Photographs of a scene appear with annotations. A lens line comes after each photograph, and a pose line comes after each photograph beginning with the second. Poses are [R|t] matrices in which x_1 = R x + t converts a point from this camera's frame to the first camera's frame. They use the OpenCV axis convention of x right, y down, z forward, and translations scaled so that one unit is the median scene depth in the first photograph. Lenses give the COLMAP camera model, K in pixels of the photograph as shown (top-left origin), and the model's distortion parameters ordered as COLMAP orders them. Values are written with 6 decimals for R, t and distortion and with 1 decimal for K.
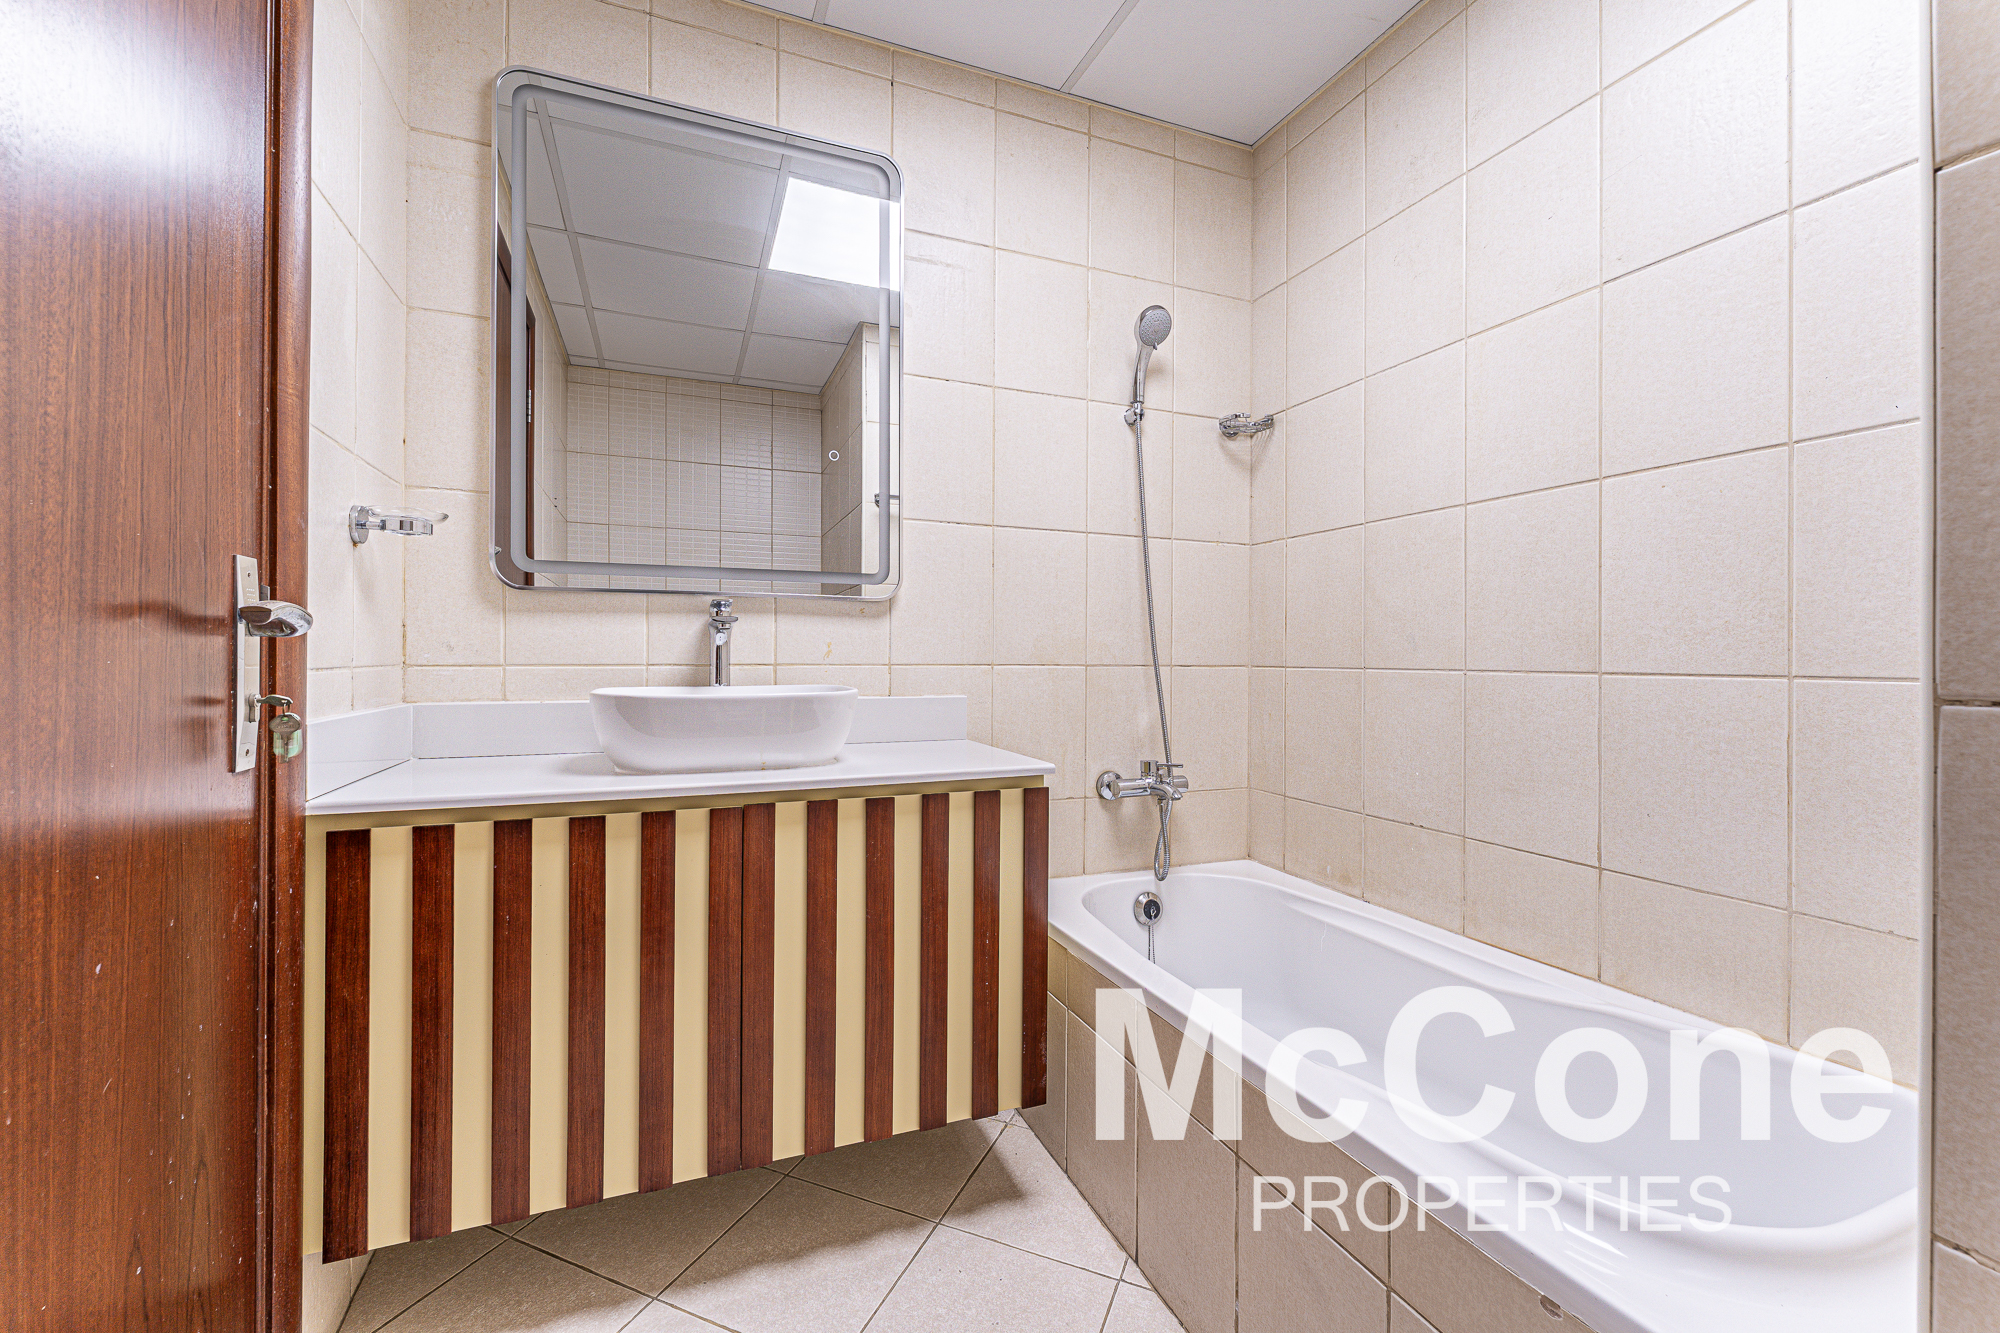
lens RADIAL K [[804.3, 0, 992.2], [0, 804.3, 657.4], [0, 0, 1]] dist [0.000320, -0.000226]
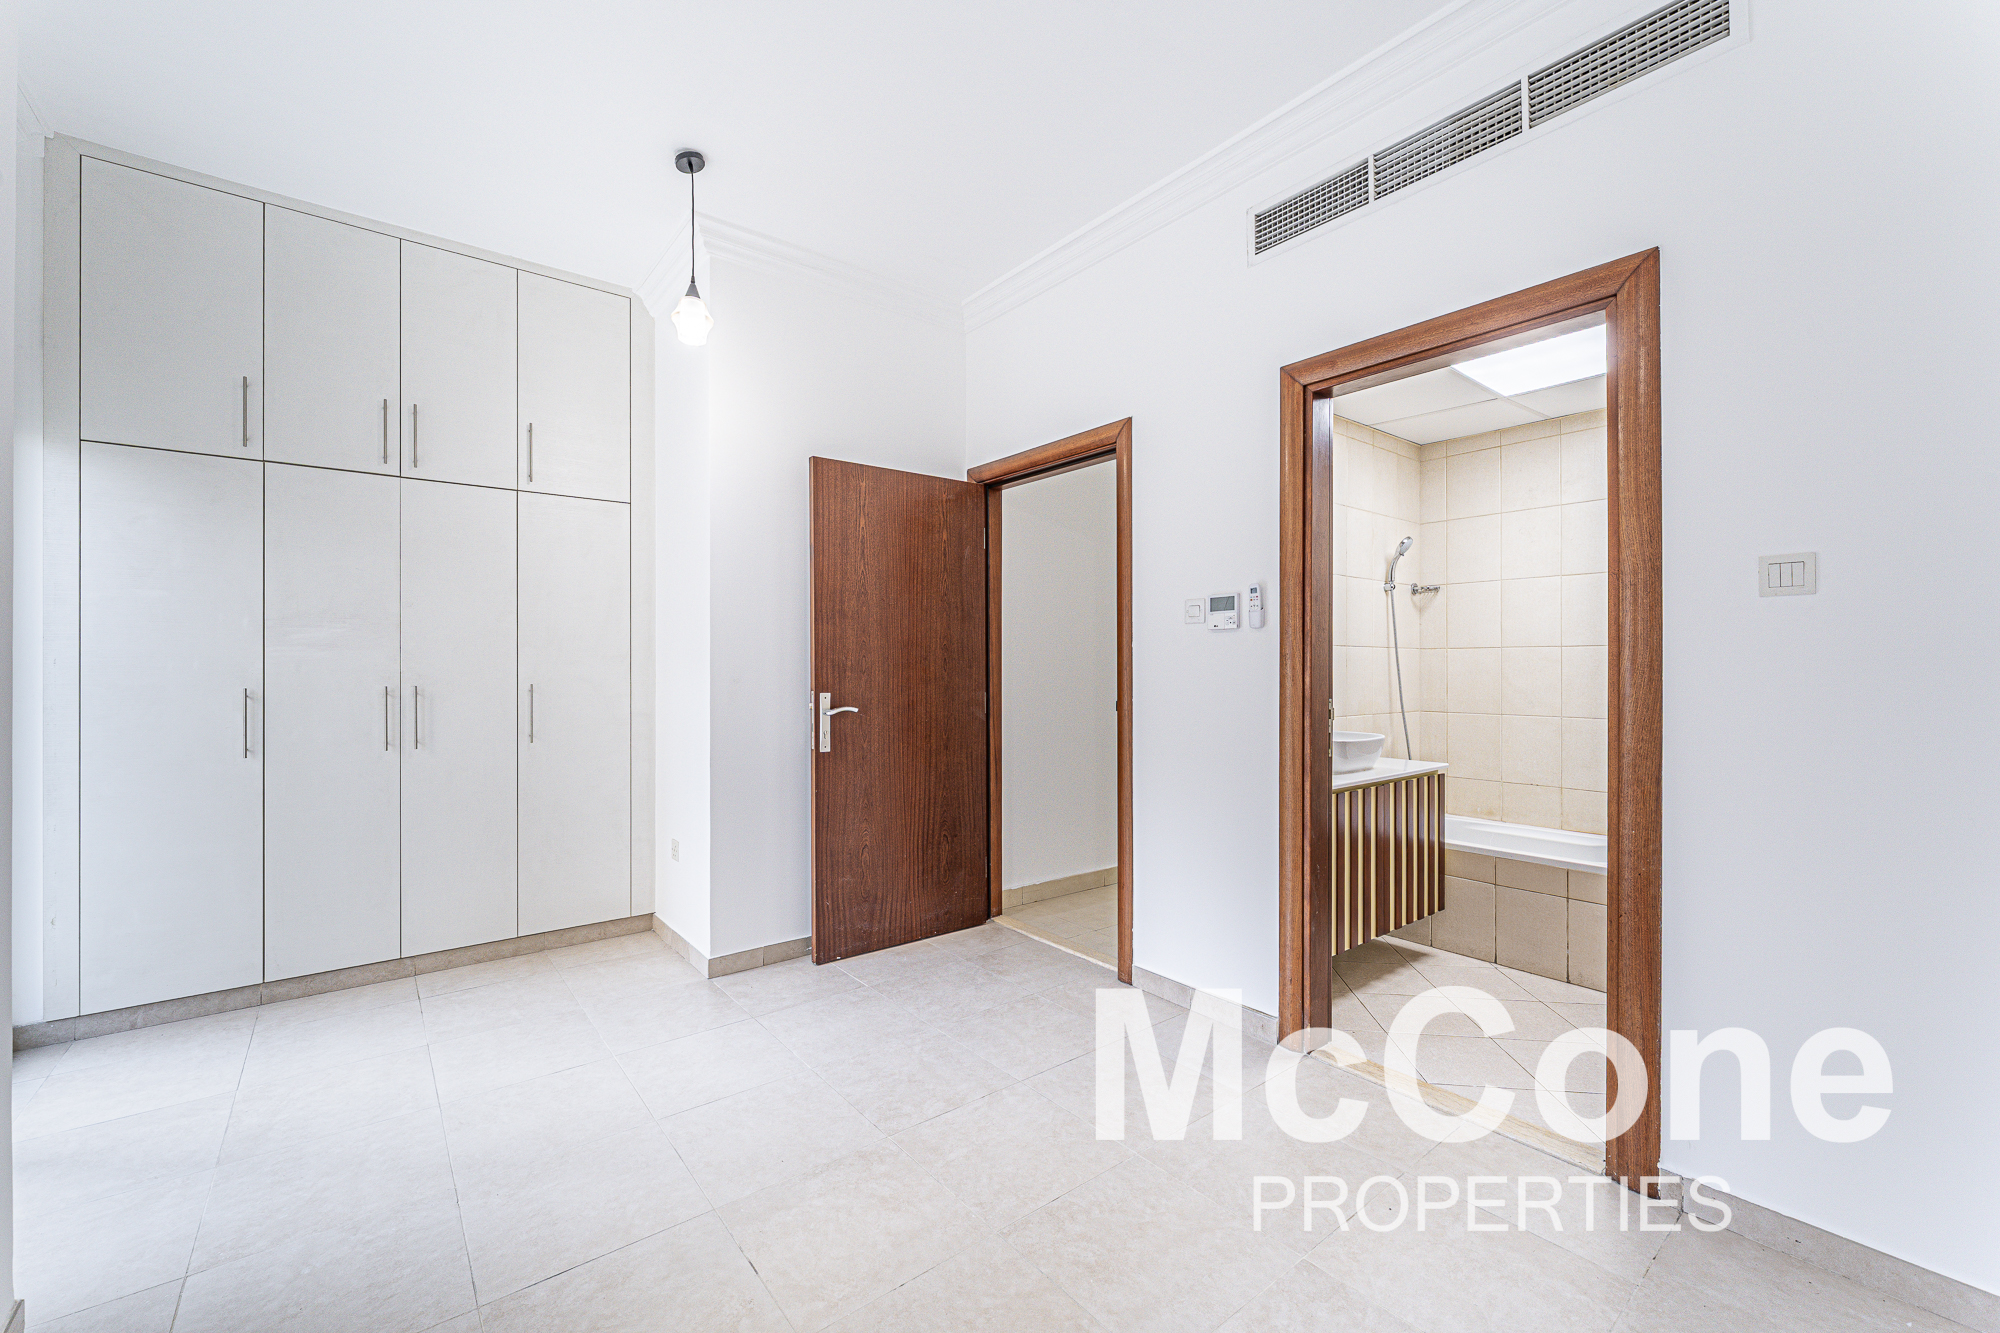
lens RADIAL K [[804.3, 0, 994.9], [0, 804.3, 679.5], [0, 0, 1]] dist [0.000320, -0.000226]
pose [[0.959663, -0.013943, 0.280806, -1.816568], [0.011872, 0.999888, 0.009074, -0.146597], [-0.280901, -0.005374, 0.959722, -0.860665]]
